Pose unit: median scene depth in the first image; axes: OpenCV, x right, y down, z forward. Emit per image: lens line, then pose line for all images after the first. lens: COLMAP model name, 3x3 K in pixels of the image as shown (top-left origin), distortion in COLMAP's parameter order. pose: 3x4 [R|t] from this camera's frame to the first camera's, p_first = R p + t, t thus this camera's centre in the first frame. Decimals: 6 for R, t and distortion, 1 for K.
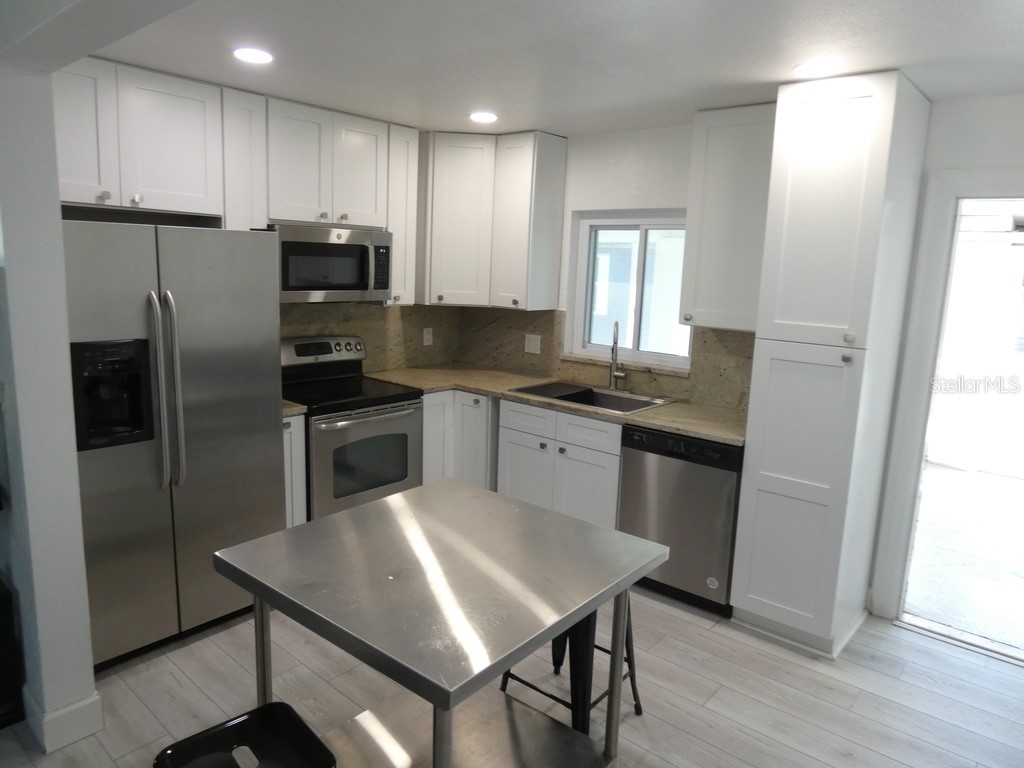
lens RADIAL K [[695.7, 0, 511.2], [0, 695.7, 378.0], [0, 0, 1]] dist [-0.003292, -0.000731]
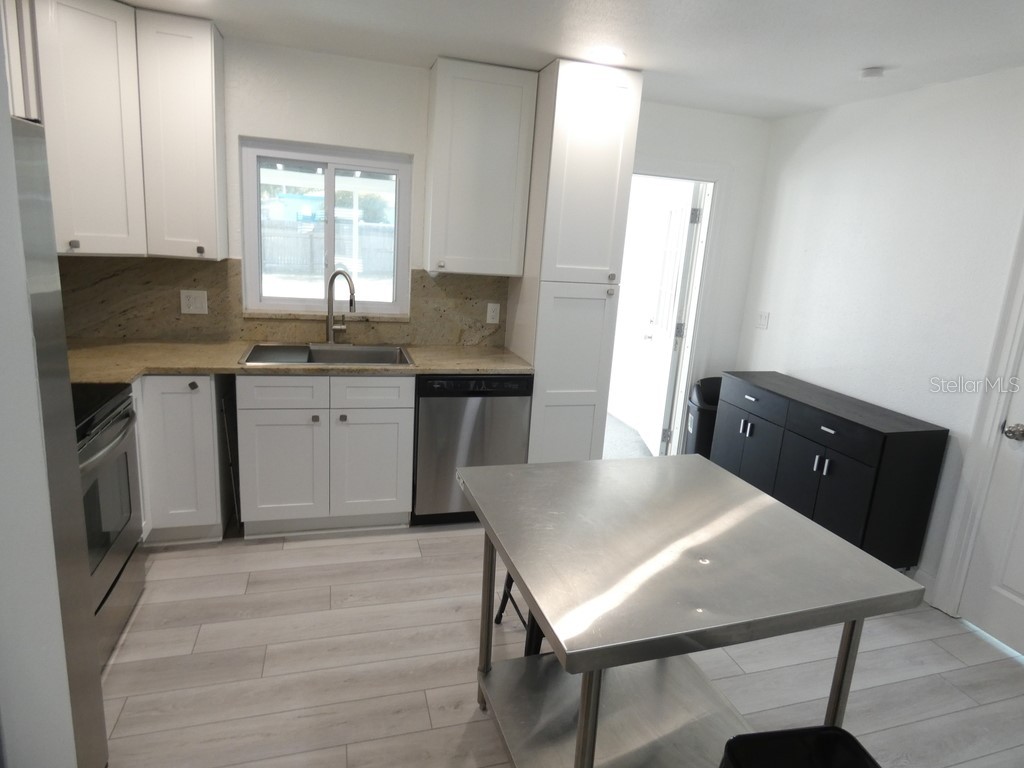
lens RADIAL K [[613.6, 0, 521.1], [0, 613.6, 386.0], [0, 0, 1]] dist [-0.001847, 0.003086]
pose [[0.525062, -0.195469, 0.828313, -0.414451], [0.090020, 0.980563, 0.174334, -0.049292], [-0.846290, -0.016971, 0.532452, 0.347941]]
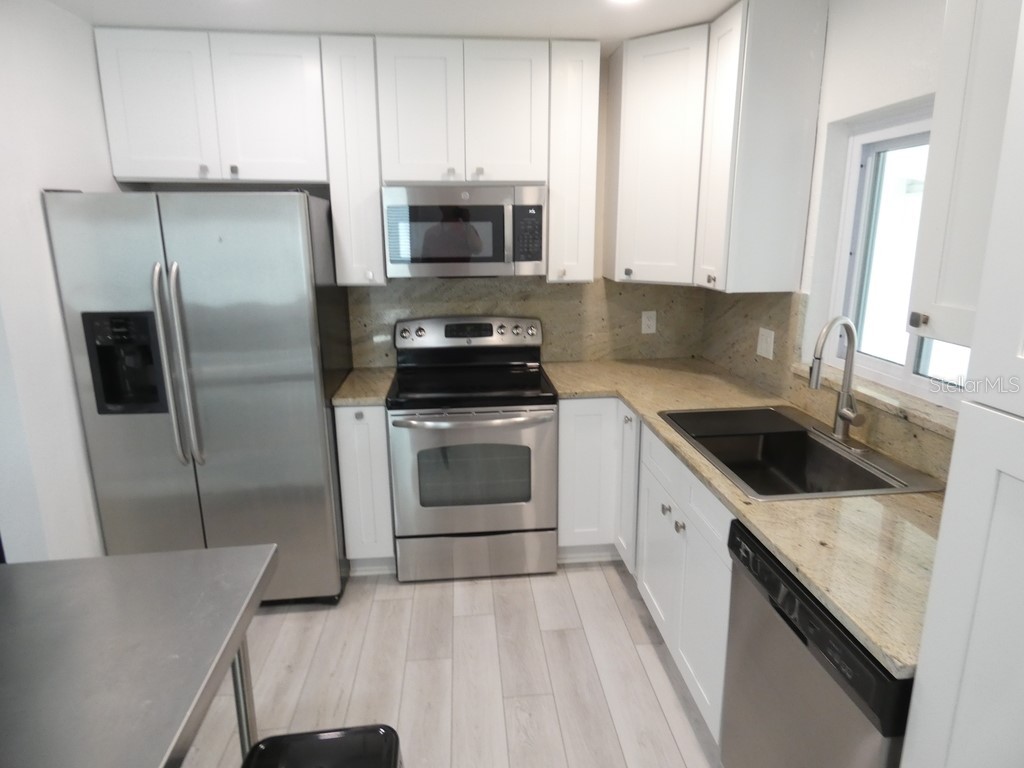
lens RADIAL K [[613.6, 0, 520.1], [0, 613.6, 377.4], [0, 0, 1]] dist [-0.001847, 0.003086]
pose [[0.722204, 0.120980, -0.681017, 0.291832], [-0.084626, 0.992643, 0.086595, -0.053655], [0.686483, -0.004908, 0.727129, 0.470308]]
